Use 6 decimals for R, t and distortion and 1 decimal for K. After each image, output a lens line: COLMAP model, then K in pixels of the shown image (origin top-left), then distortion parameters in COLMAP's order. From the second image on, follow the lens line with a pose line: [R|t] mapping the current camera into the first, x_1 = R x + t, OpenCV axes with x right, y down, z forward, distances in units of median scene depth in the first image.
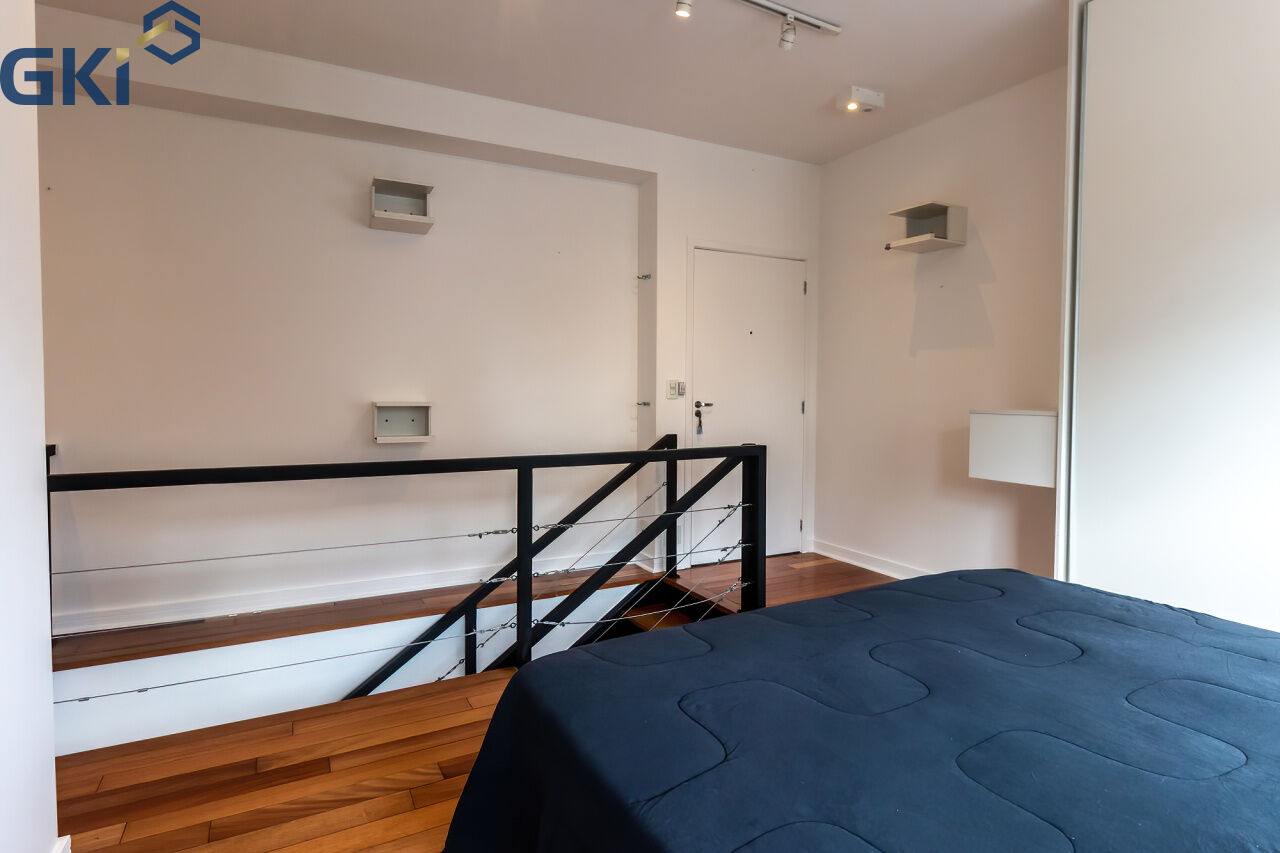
lens RADIAL K [[650.4, 0, 645.5], [0, 650.4, 408.9], [0, 0, 1]] dist [-0.003926, -0.000290]
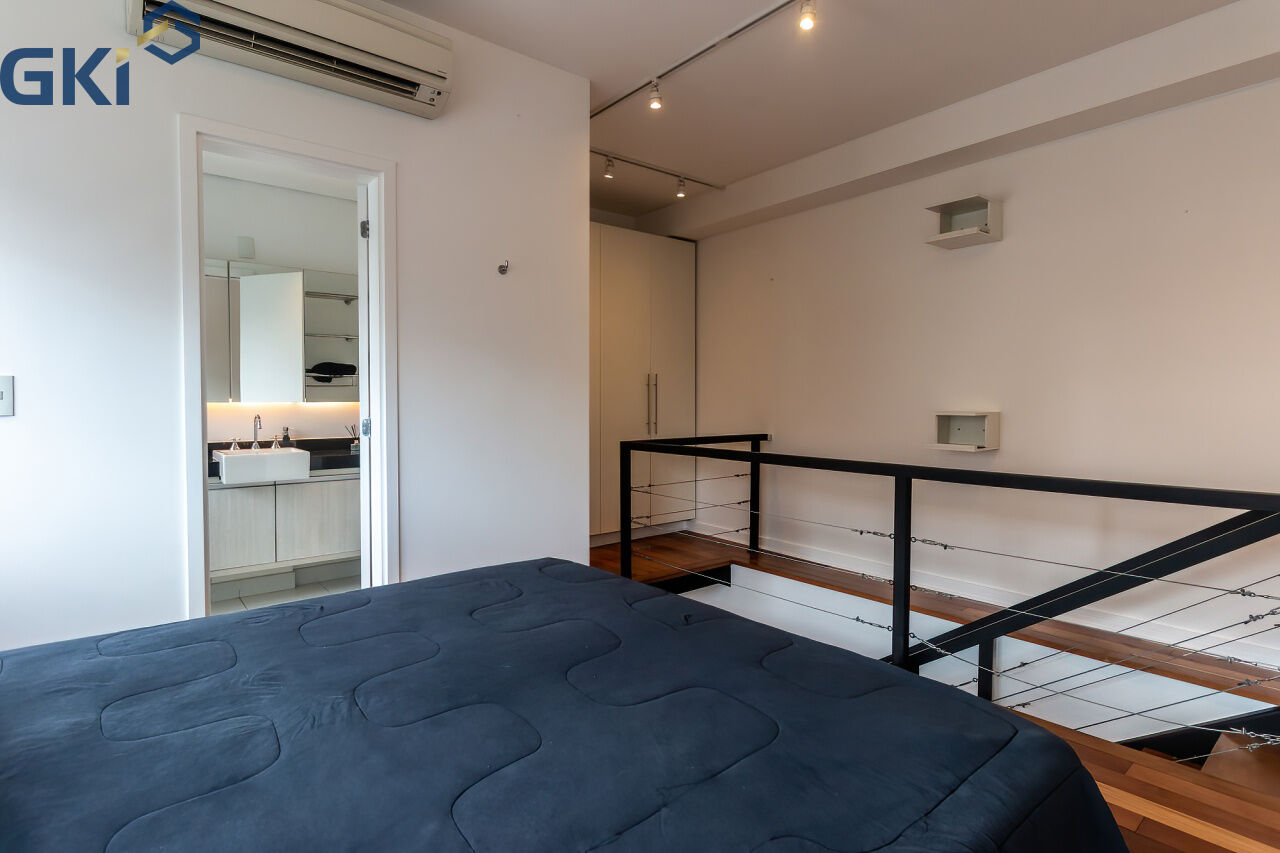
lens RADIAL K [[650.4, 0, 637.9], [0, 650.4, 423.7], [0, 0, 1]] dist [-0.003926, -0.000290]
pose [[0.196735, 0.028419, -0.980045, 0.688049], [-0.029197, 0.999306, 0.023116, -0.002959], [0.980022, 0.024067, 0.197429, 0.372997]]
